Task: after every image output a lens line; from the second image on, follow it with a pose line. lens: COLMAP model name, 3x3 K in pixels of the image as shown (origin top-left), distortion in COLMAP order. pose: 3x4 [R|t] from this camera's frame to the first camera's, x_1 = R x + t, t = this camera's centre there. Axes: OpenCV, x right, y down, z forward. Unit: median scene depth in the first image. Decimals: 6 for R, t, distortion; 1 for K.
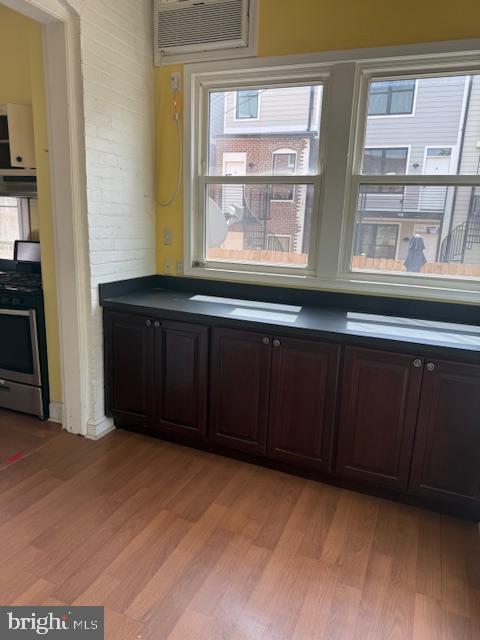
lens RADIAL K [[453.4, 0, 242.5], [0, 453.4, 321.3], [0, 0, 1]] dist [0.040082, -0.005504]
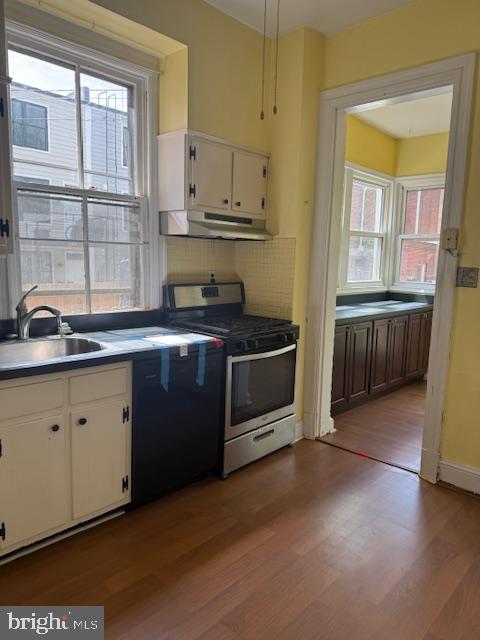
lens RADIAL K [[453.4, 0, 242.0], [0, 453.4, 318.4], [0, 0, 1]] dist [0.040082, -0.005504]
pose [[0.361766, -0.162827, 0.917939, -1.433936], [0.205885, 0.974272, 0.091679, -0.203073], [-0.909251, 0.155824, 0.385982, 0.648006]]
